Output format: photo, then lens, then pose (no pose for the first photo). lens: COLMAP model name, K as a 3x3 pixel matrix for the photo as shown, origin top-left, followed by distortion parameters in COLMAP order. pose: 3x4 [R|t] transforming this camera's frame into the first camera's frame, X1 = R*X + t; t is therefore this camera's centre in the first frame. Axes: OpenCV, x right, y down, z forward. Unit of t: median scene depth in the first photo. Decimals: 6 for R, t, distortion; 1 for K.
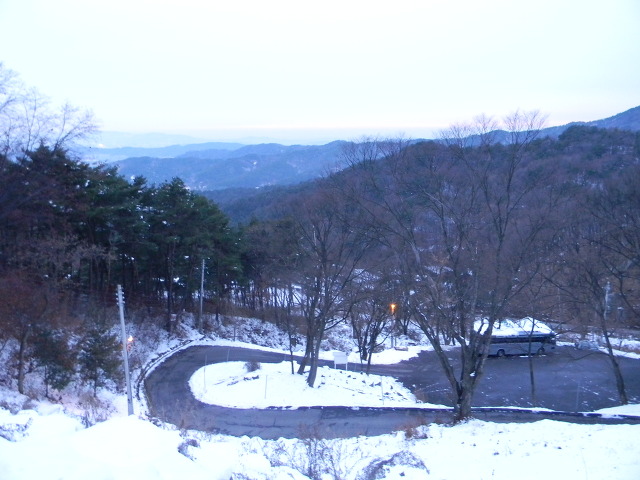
lens RADIAL K [[509.9, 0, 320.0], [0, 509.9, 240.0], [0, 0, 1]] dist [0.005447, -0.016435]
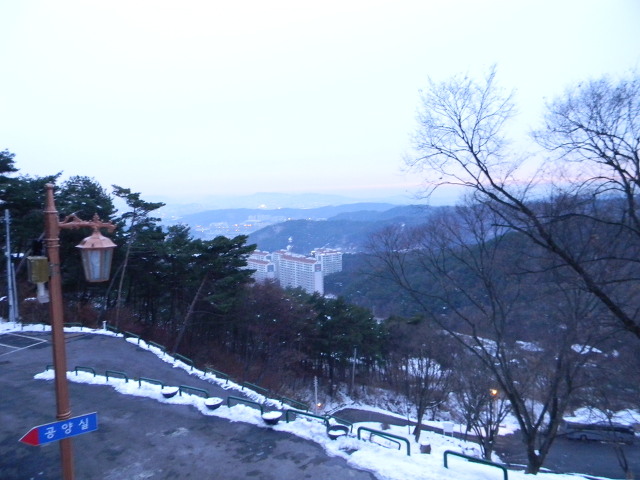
lens RADIAL K [[509.9, 0, 320.0], [0, 509.9, 240.0], [0, 0, 1]] dist [0.005447, -0.016435]
pose [[0.958670, 0.003632, -0.284496, 0.084773], [-0.035974, 0.993441, -0.108539, -0.101862], [0.282236, 0.114288, 0.952513, -0.434302]]
